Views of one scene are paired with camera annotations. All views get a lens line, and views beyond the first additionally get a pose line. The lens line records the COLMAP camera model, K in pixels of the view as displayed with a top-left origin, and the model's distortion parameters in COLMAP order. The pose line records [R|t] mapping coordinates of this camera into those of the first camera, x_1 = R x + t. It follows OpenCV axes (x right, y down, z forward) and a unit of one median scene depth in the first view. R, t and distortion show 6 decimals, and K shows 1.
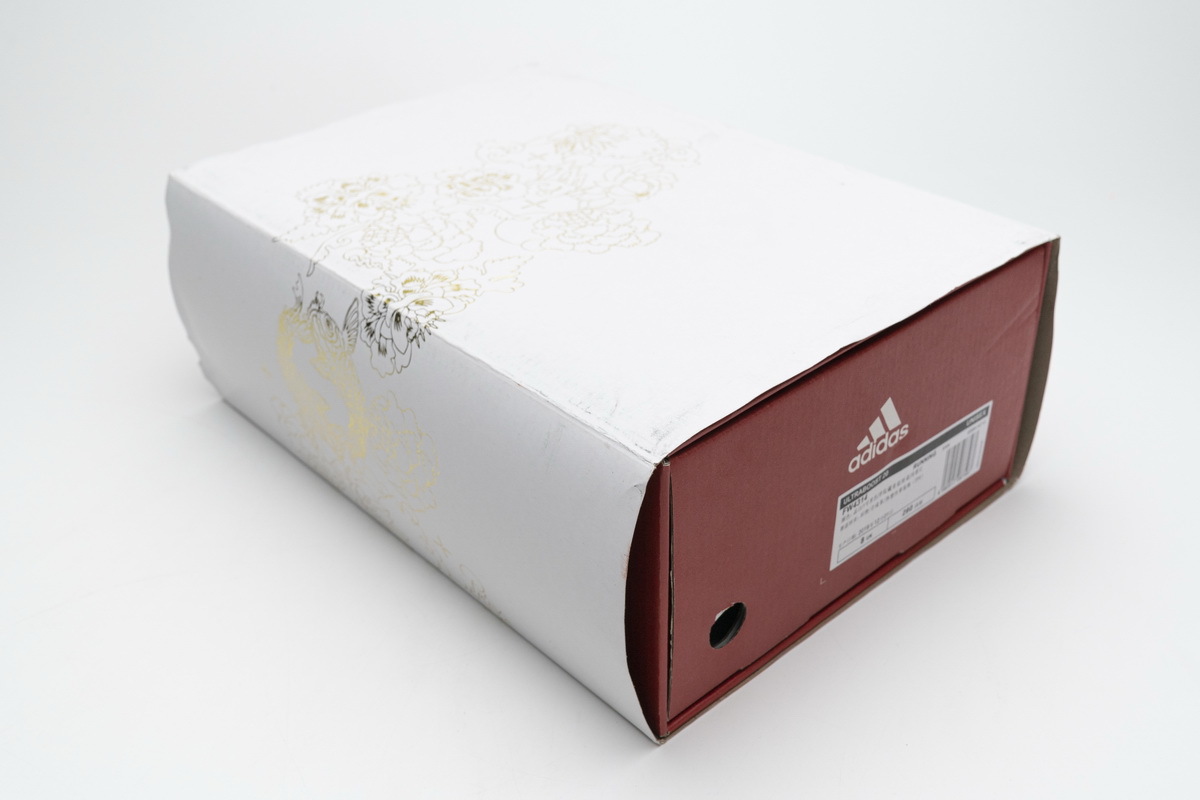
lens RADIAL K [[1266.0, 0, 602.1], [0, 1266.0, 399.8], [0, 0, 1]] dist [0.005187, 0.000000]
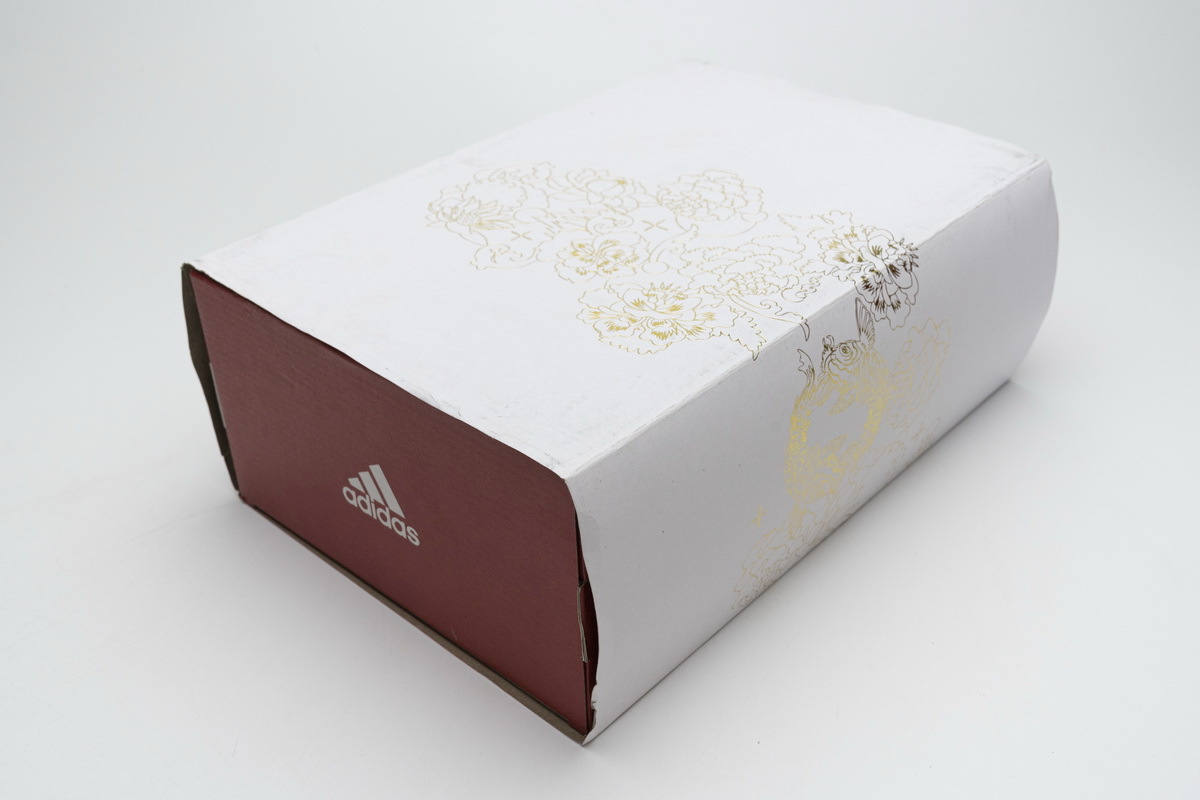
lens RADIAL K [[1266.0, 0, 602.4], [0, 1266.0, 400.6], [0, 0, 1]] dist [0.005187, 0.000000]
pose [[-0.095392, -0.534240, 0.839933, -1.080628], [0.553627, 0.672770, 0.490792, -0.642373], [-0.827283, 0.511828, 0.231593, 0.969810]]
